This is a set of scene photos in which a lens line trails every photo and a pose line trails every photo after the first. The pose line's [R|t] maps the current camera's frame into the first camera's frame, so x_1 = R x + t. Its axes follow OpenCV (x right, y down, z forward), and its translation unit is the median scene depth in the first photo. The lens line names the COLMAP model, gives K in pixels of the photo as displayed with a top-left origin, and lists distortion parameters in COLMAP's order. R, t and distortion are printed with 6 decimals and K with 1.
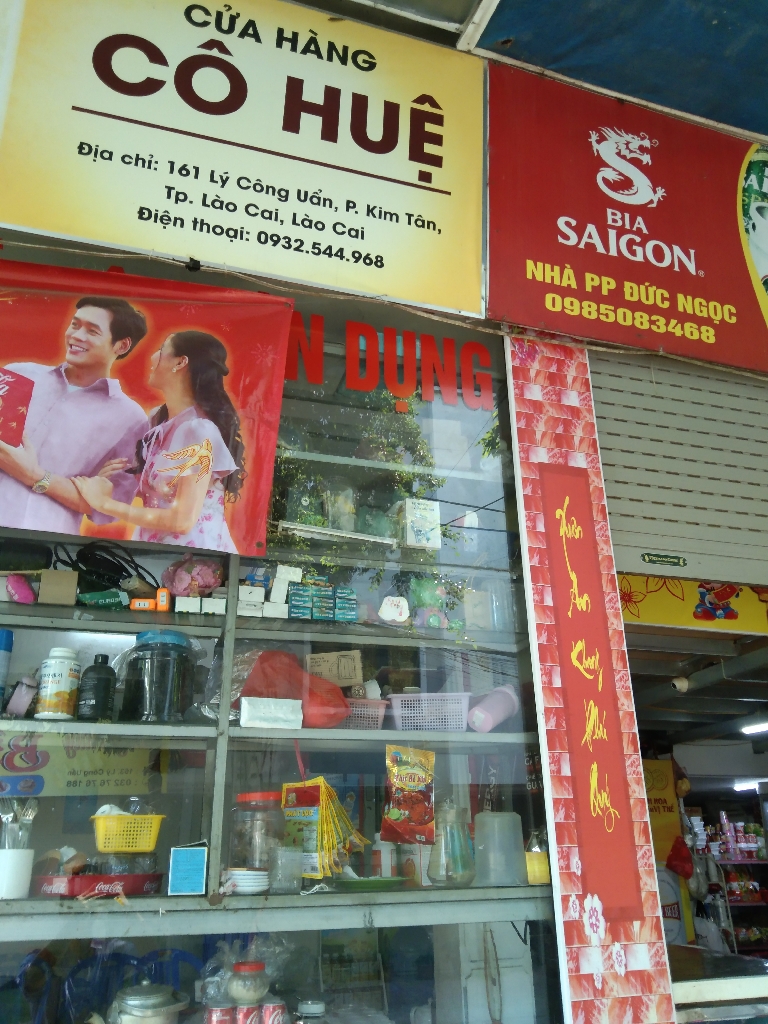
lens RADIAL K [[829.0, 0, 384.0], [0, 829.0, 512.0], [0, 0, 1]] dist [0.056929, -0.120640]
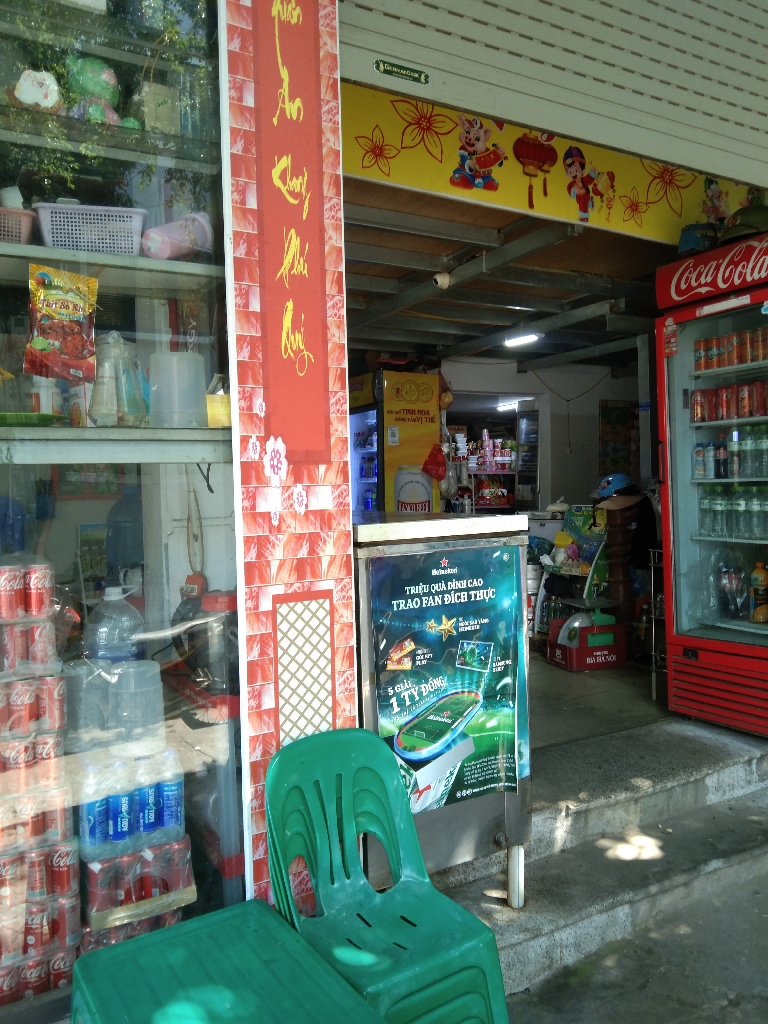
lens RADIAL K [[838.3, 0, 375.4], [0, 838.3, 507.0], [0, 0, 1]] dist [0.134819, -0.320268]
pose [[0.975197, -0.013682, 0.220916, 0.126563], [-0.078128, 0.912565, 0.401400, 0.121656], [-0.207092, -0.408704, 0.888861, 0.091683]]
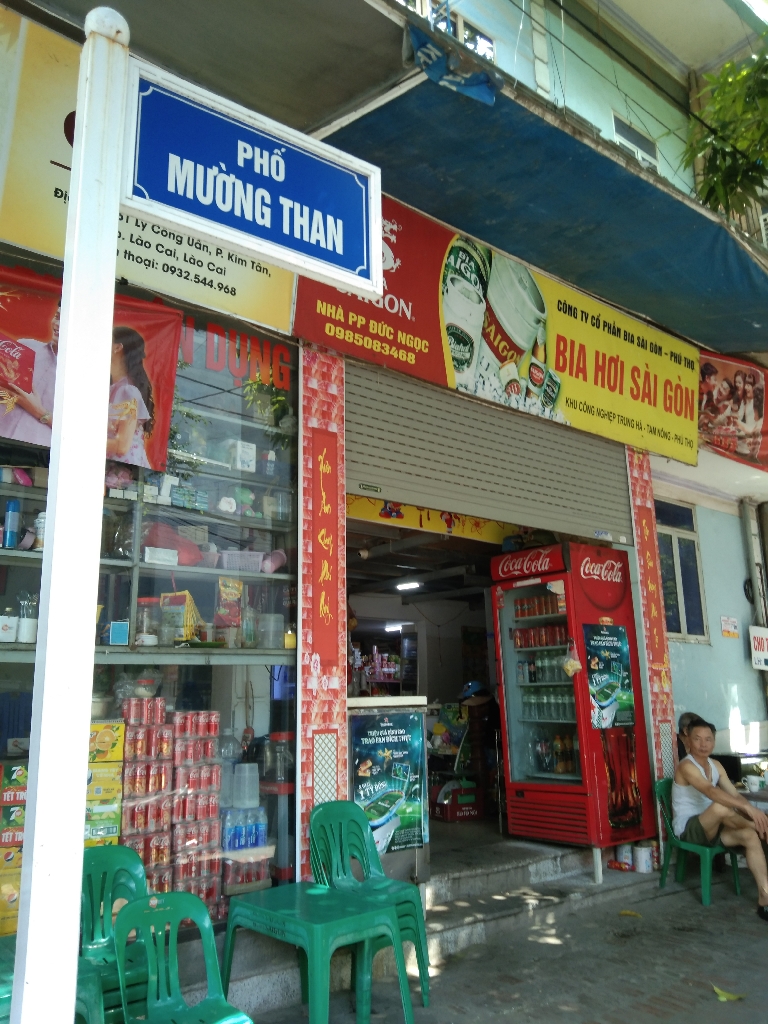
lens RADIAL K [[758.0, 0, 366.5], [0, 758.0, 523.9], [0, 0, 1]] dist [0.129068, -0.300248]
pose [[0.936728, 0.080670, 0.340637, -0.245555], [-0.139489, 0.978511, 0.151853, -0.124307], [-0.321067, -0.189760, 0.927851, -0.587699]]
